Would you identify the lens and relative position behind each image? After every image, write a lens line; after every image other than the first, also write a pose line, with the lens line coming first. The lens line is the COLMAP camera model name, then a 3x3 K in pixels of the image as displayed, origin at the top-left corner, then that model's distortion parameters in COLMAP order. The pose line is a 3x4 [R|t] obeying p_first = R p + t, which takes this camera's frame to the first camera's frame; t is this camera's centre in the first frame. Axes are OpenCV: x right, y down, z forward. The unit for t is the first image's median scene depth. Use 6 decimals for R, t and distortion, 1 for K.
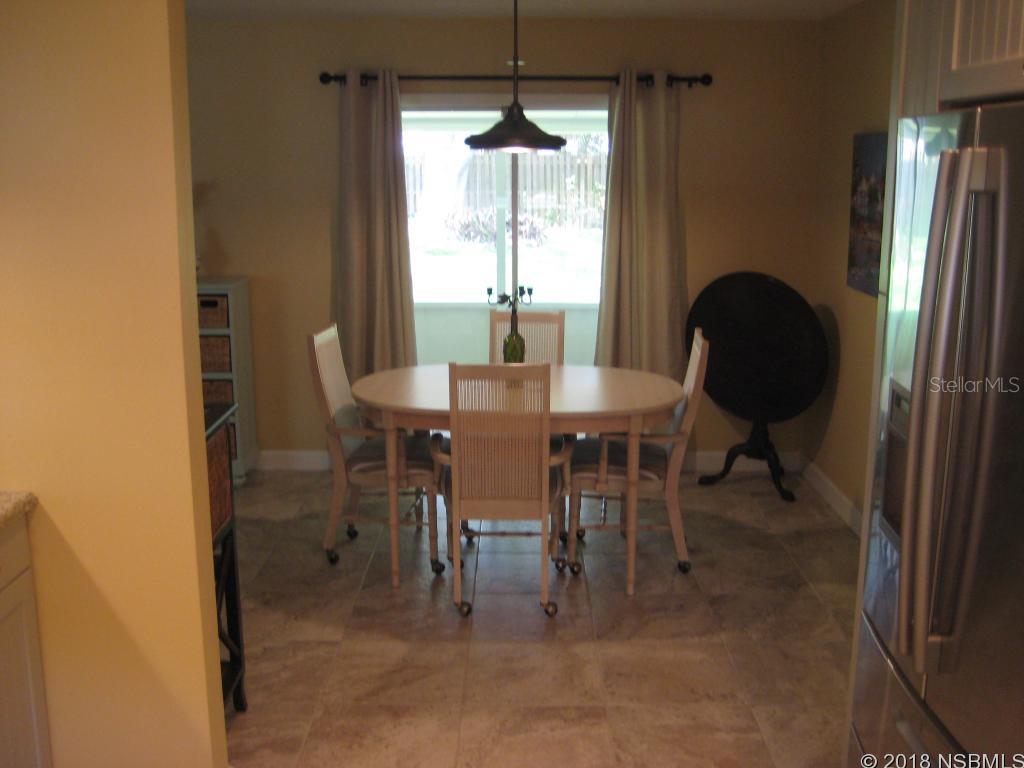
lens RADIAL K [[1069.4, 0, 512.0], [0, 1069.4, 384.0], [0, 0, 1]] dist [-0.082062, 0.001309]
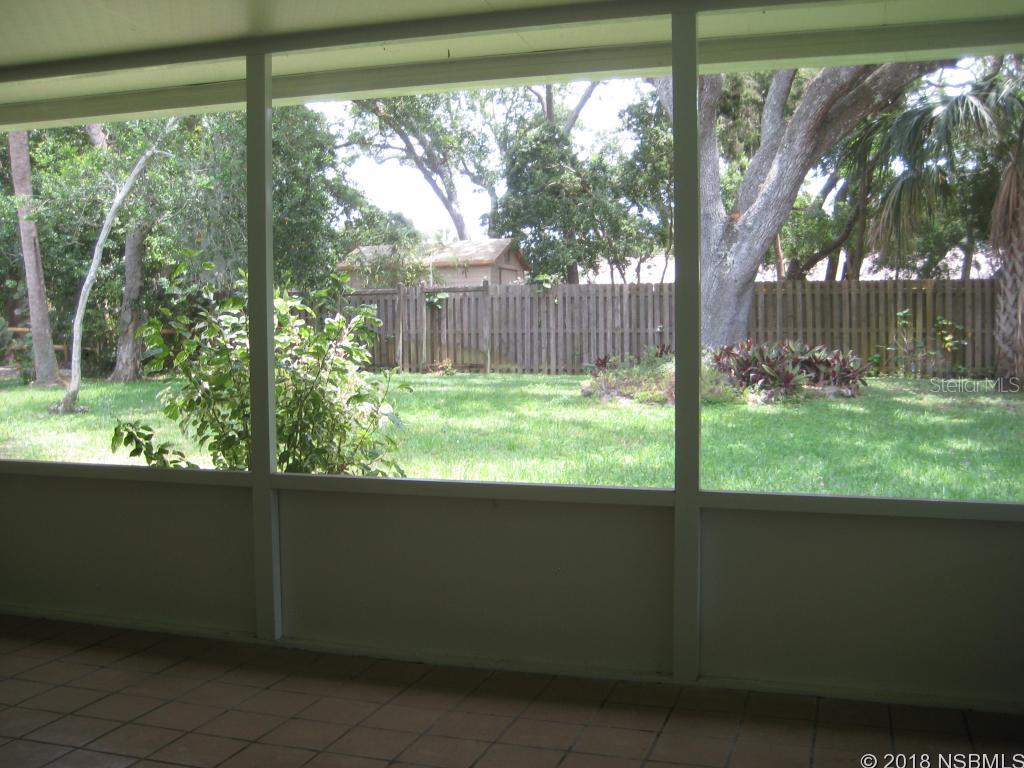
lens RADIAL K [[1069.4, 0, 512.0], [0, 1069.4, 384.0], [0, 0, 1]] dist [-0.082062, 0.001309]
pose [[0.954430, 0.007876, -0.298332, 0.014458], [-0.052618, 0.988433, -0.142241, -0.021104], [0.293761, 0.151456, 0.943804, 0.220951]]
